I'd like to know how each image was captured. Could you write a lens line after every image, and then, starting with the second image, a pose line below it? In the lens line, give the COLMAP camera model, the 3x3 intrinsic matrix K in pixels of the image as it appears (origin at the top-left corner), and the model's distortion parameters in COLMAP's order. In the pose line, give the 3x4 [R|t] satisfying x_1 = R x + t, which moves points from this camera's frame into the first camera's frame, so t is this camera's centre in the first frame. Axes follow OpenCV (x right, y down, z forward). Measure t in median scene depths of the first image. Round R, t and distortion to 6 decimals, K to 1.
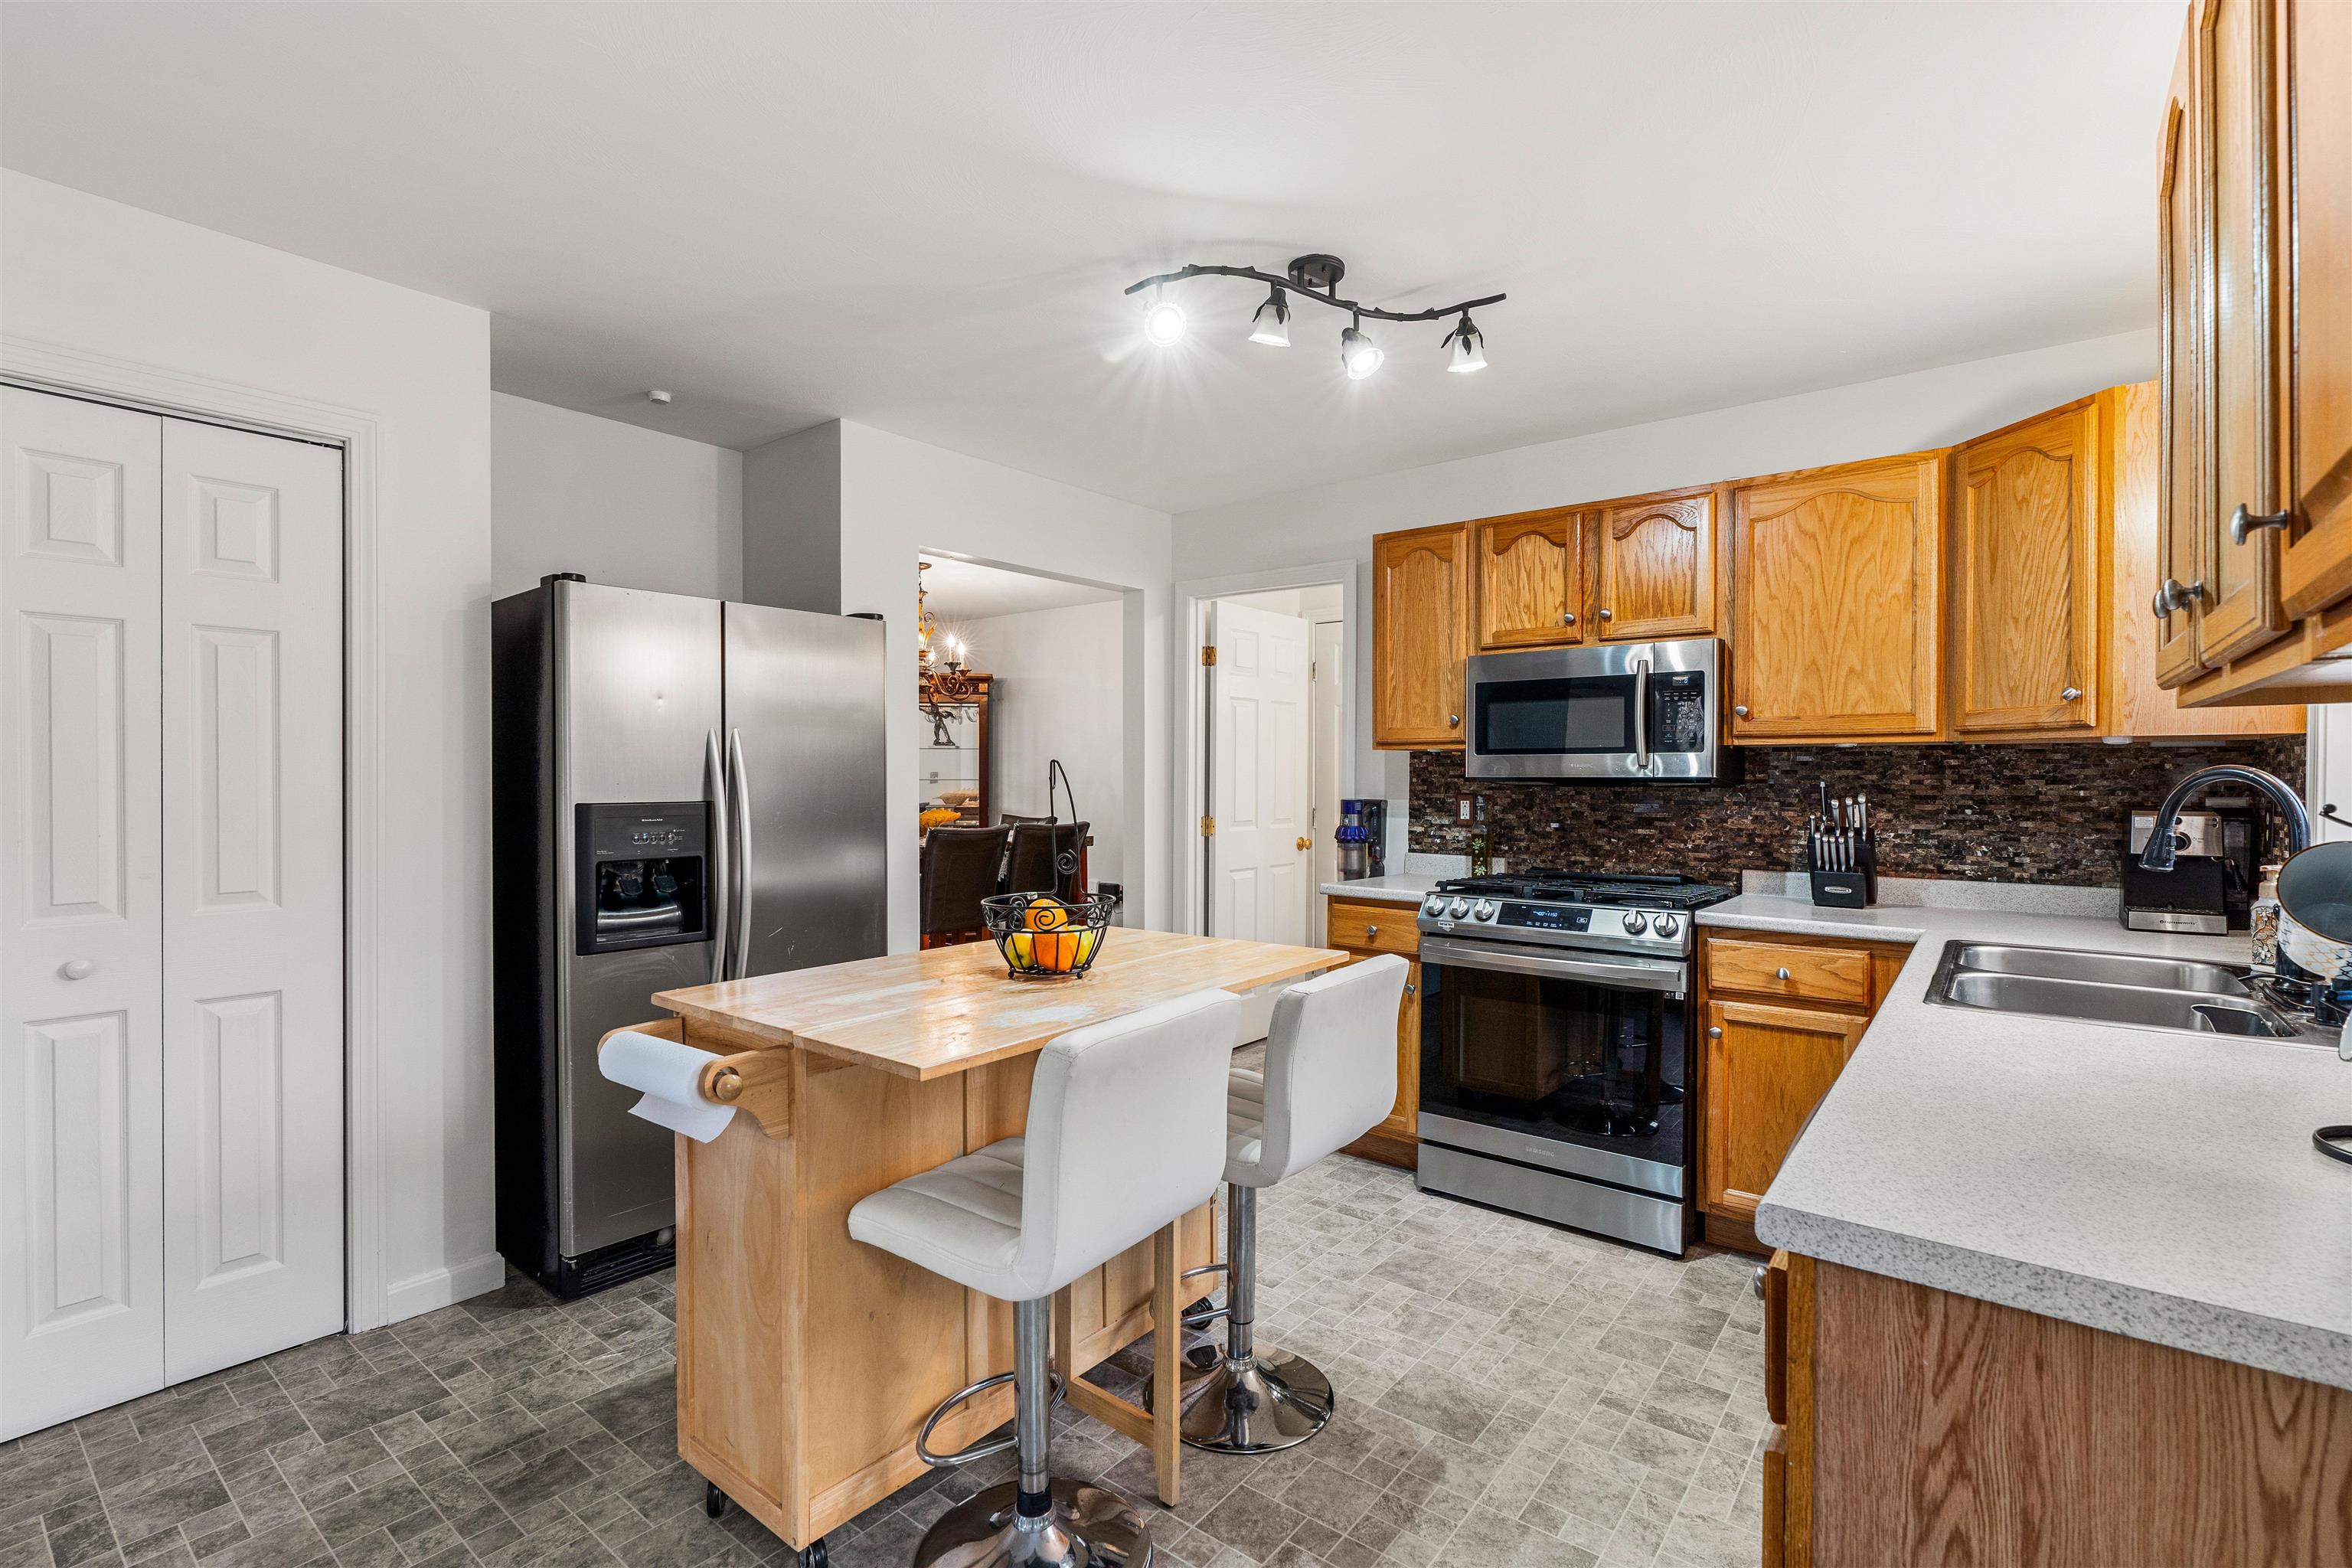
lens RADIAL K [[1070.6, 0, 1185.5], [0, 1070.6, 787.3], [0, 0, 1]] dist [-0.013553, 0.005371]
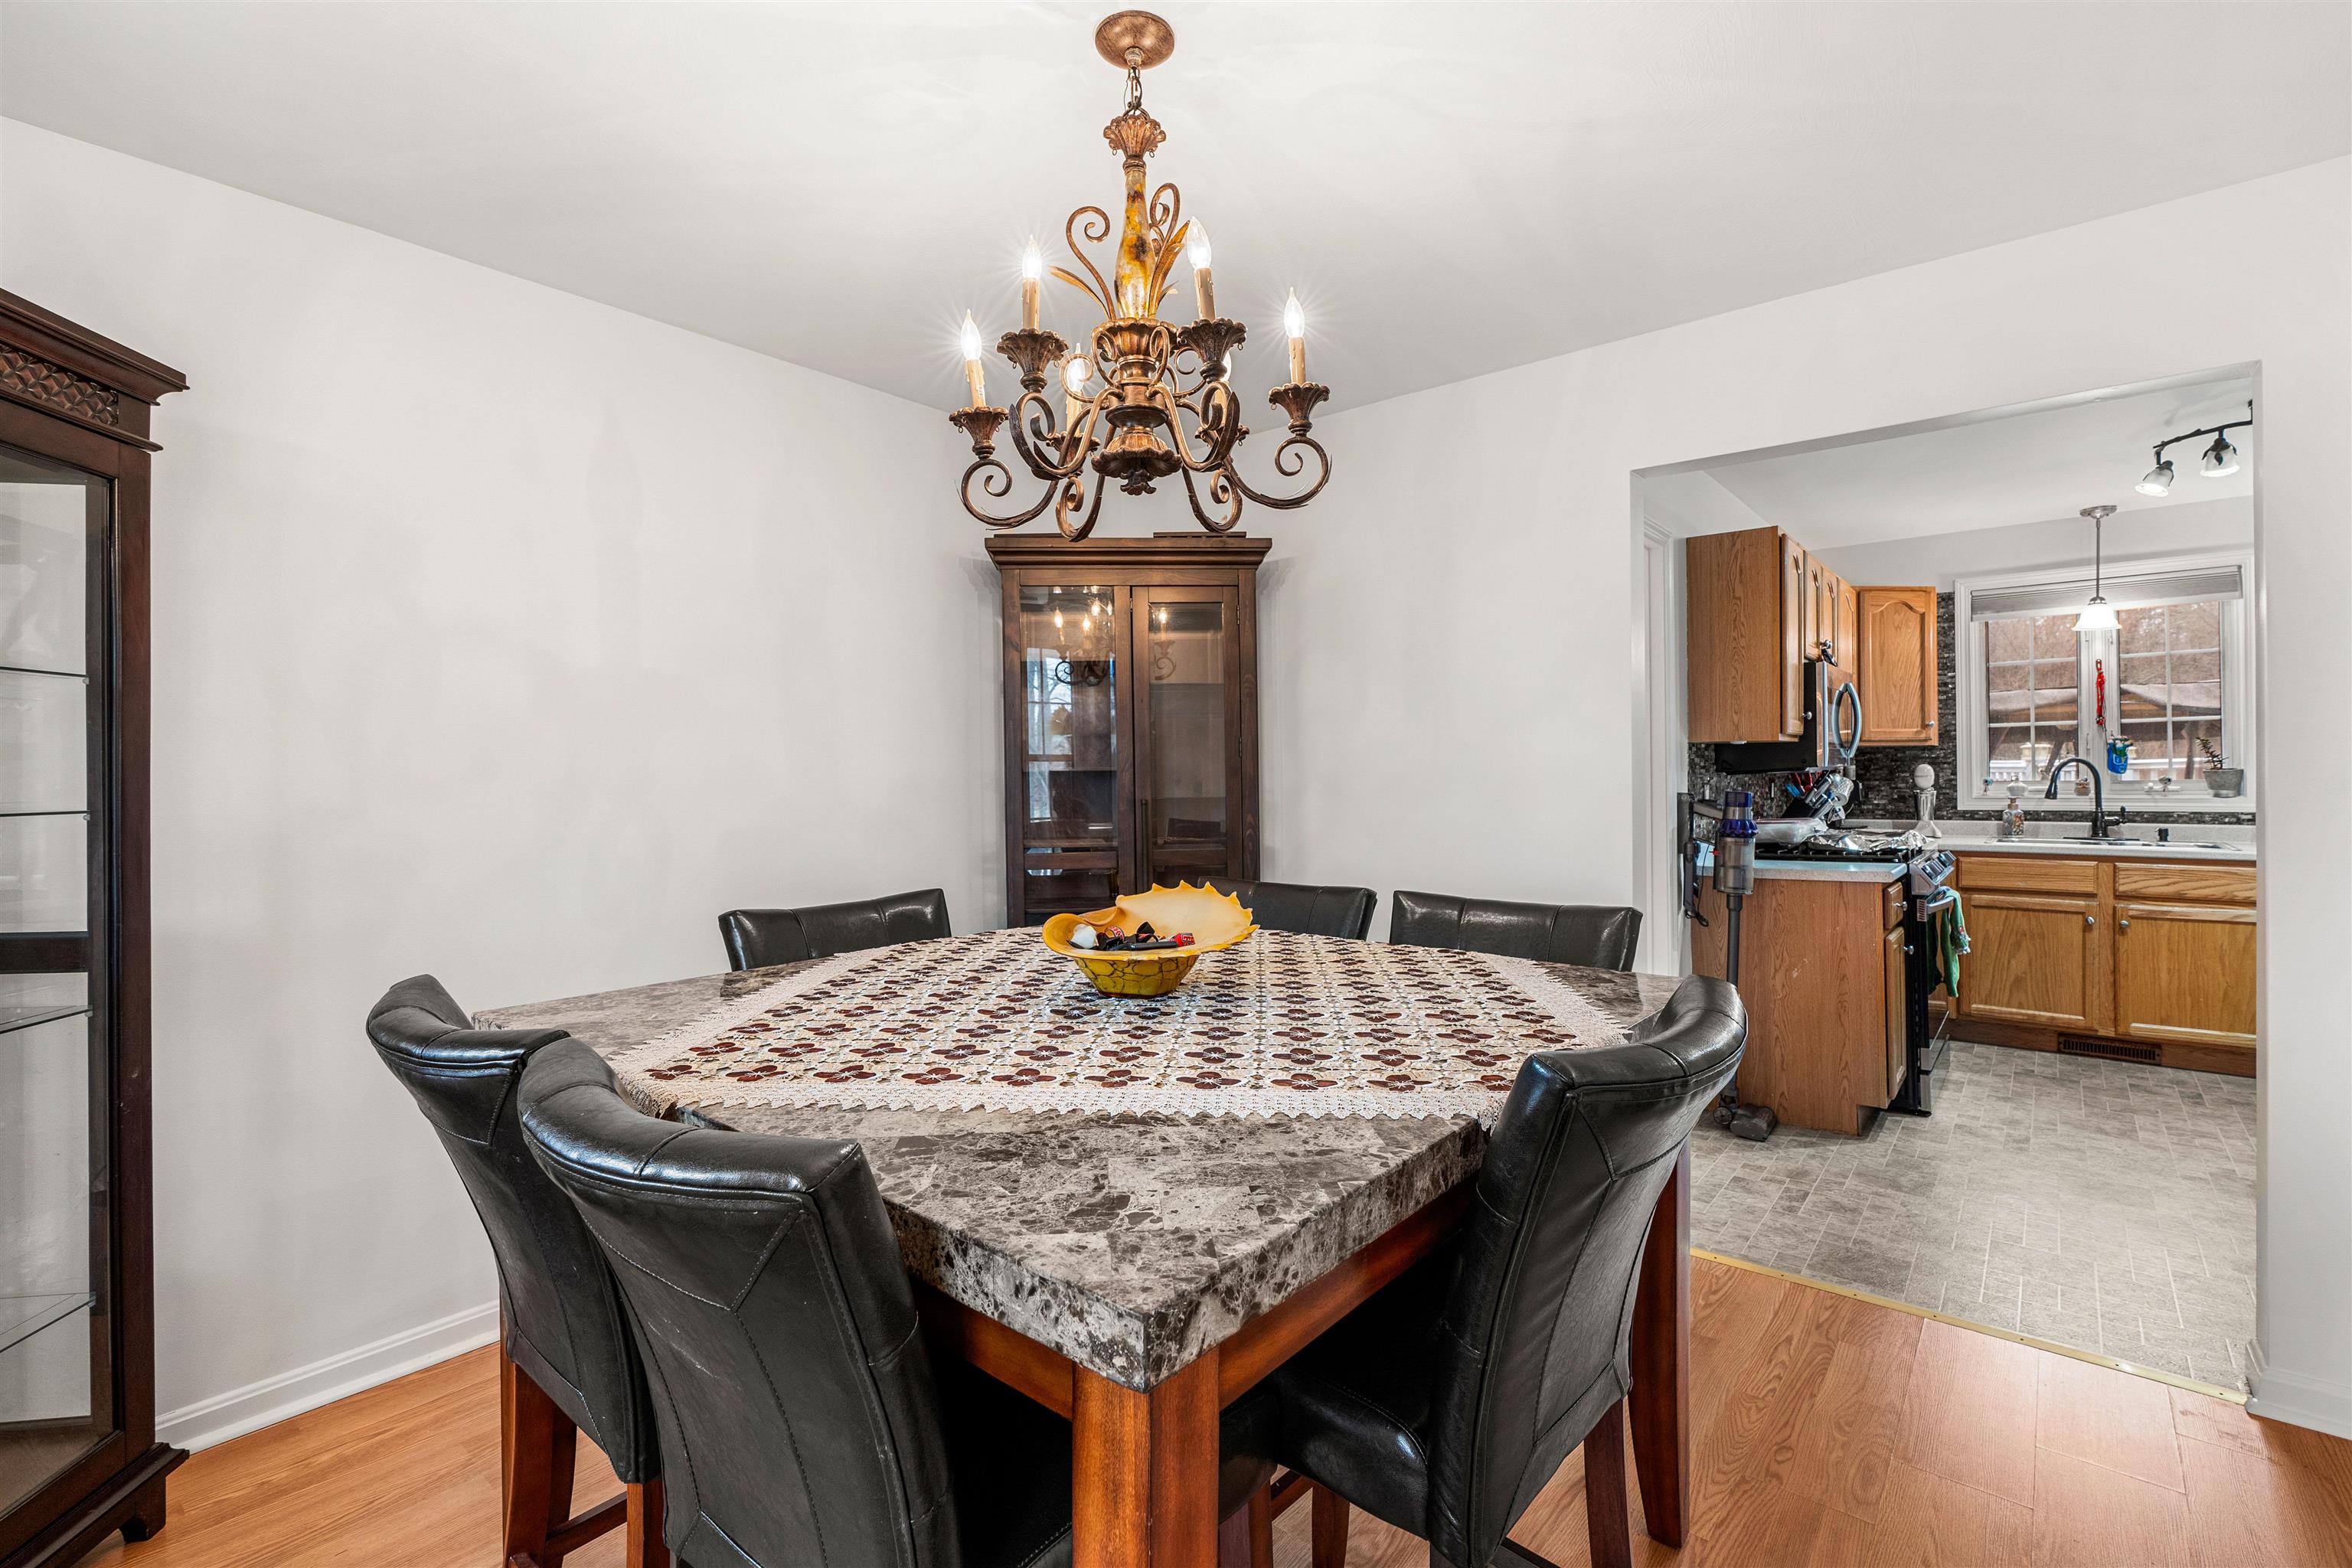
lens RADIAL K [[1066.9, 0, 1180.3], [0, 1066.9, 775.3], [0, 0, 1]] dist [-0.002721, -0.000232]
pose [[0.027257, -0.003476, 0.999622, -1.058803], [0.023444, 0.999721, 0.002837, -0.021436], [-0.999353, 0.023358, 0.027331, 1.927092]]
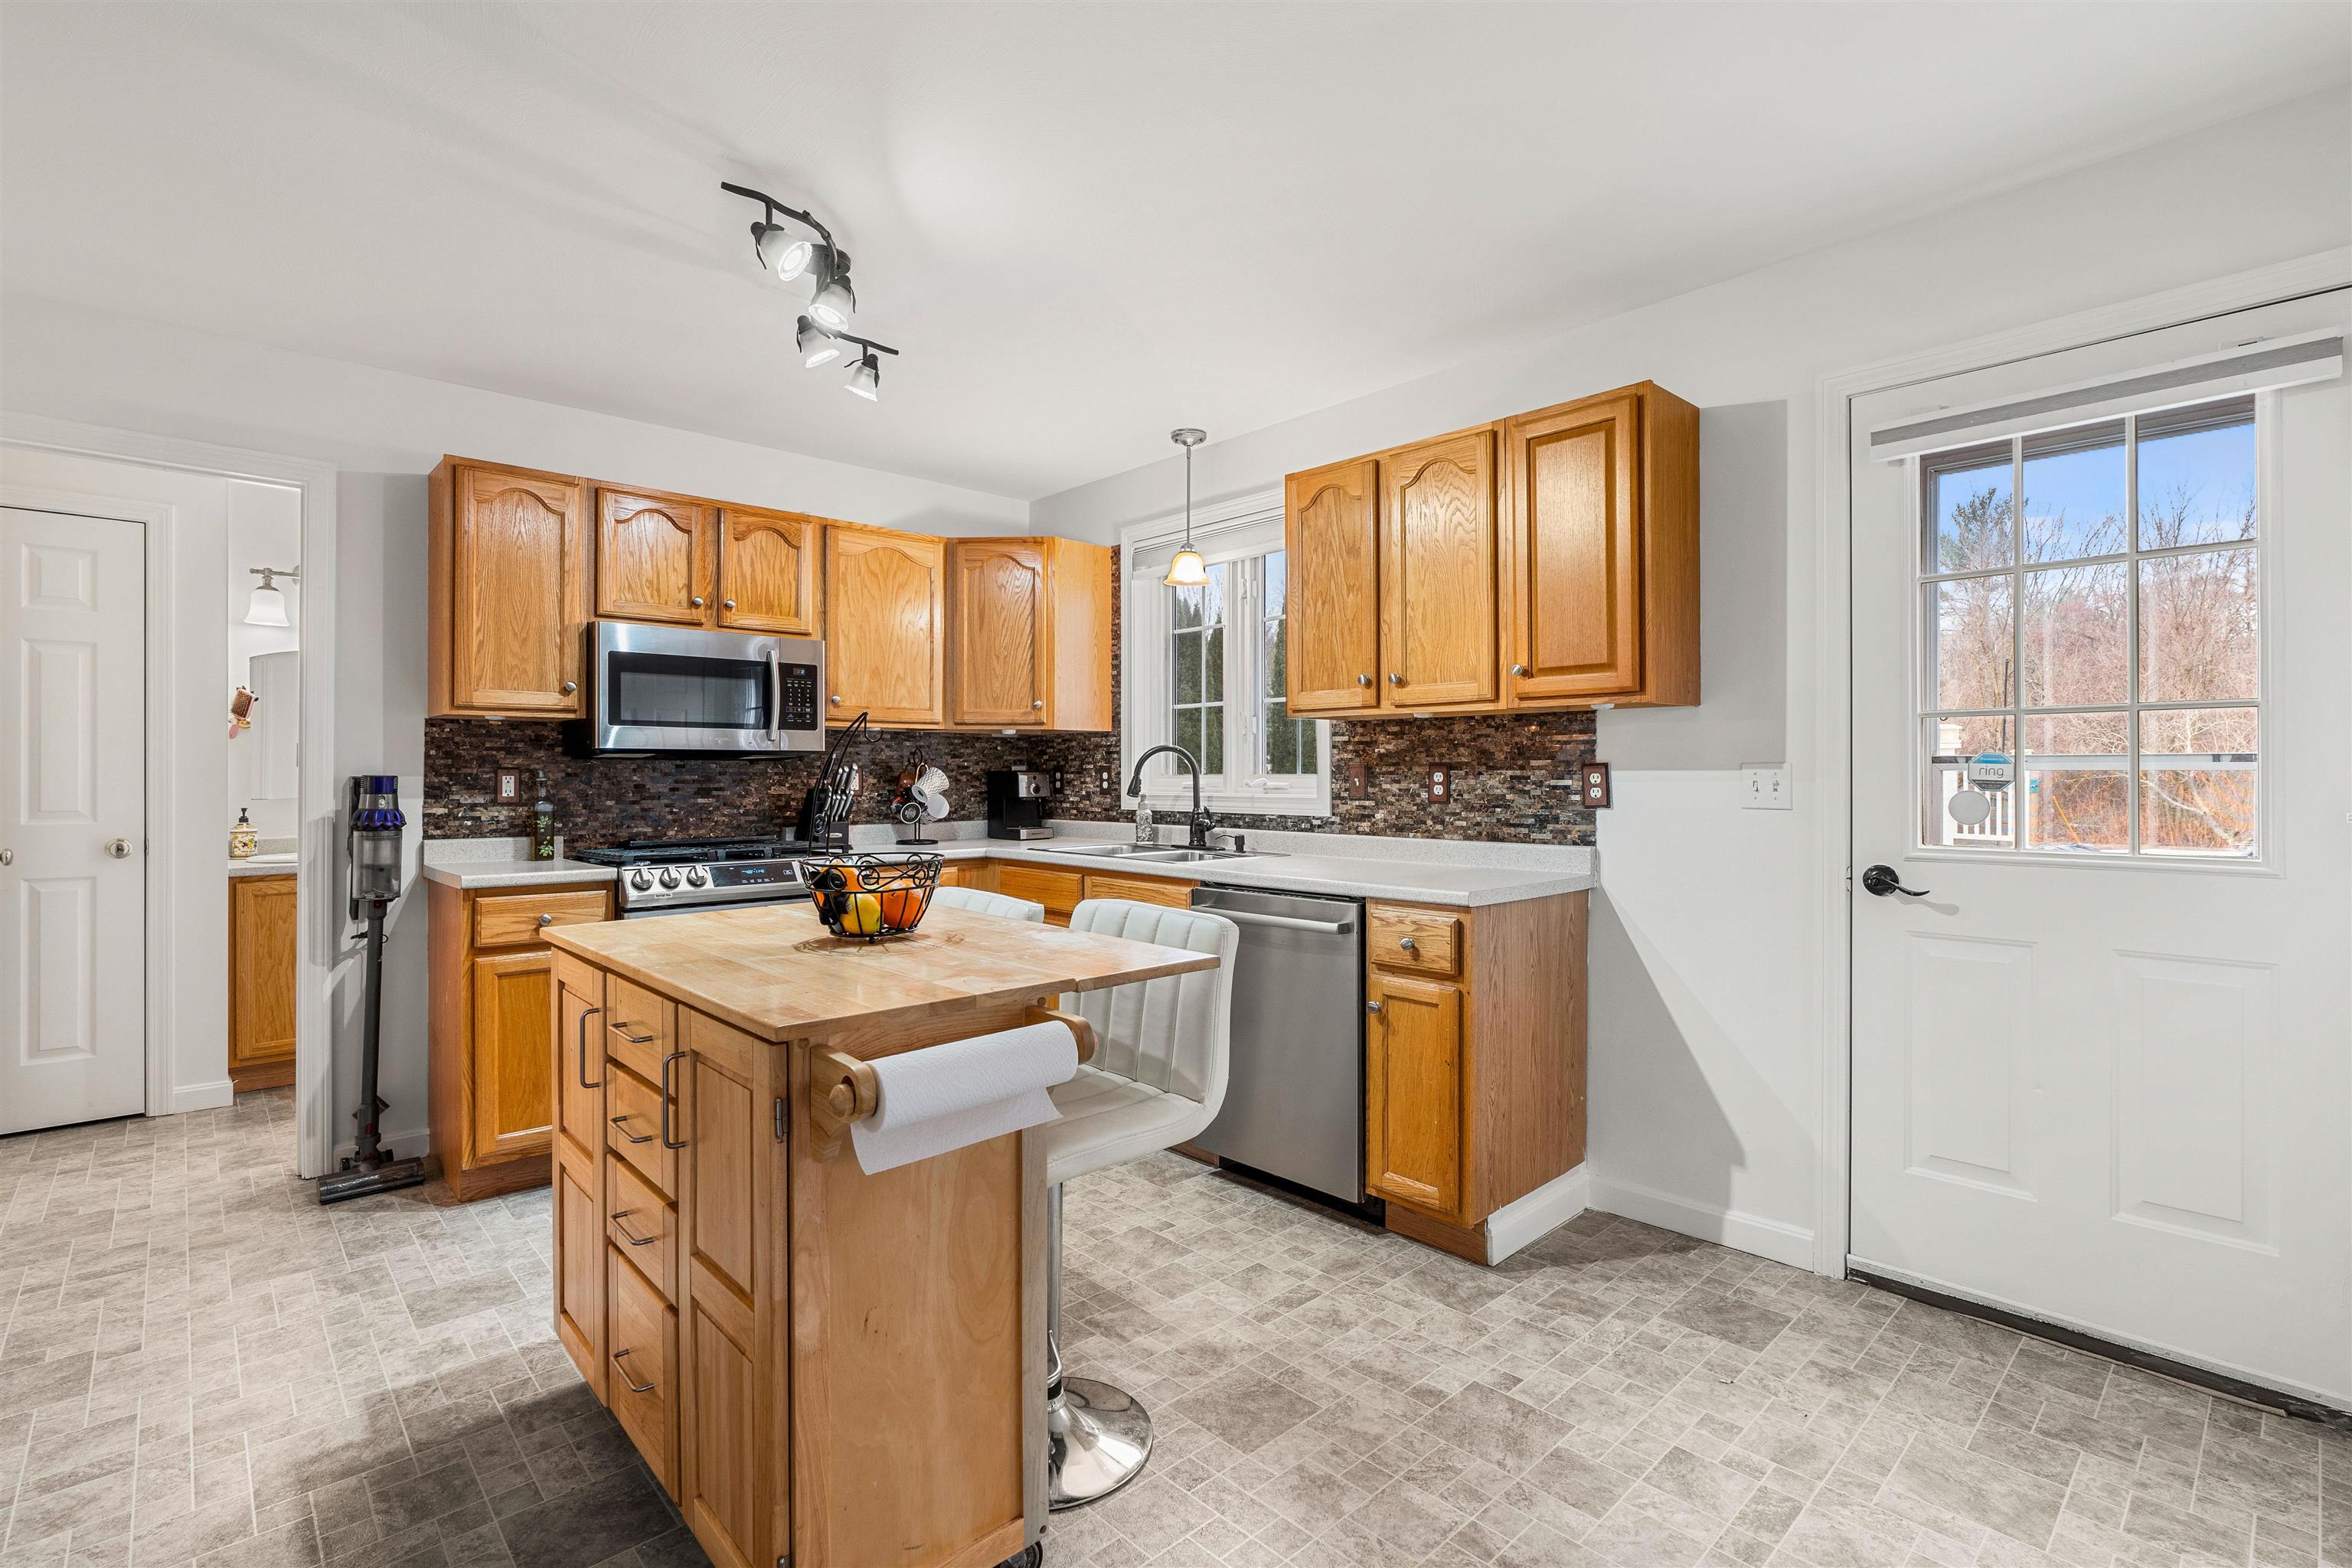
lens RADIAL K [[1076.7, 0, 1179.4], [0, 1076.7, 774.9], [0, 0, 1]] dist [-0.012576, 0.004779]
pose [[0.153019, -0.003700, 0.988216, -0.695566], [0.012511, 0.999920, 0.001806, 0.021926], [-0.988144, 0.012087, 0.153053, 0.393386]]
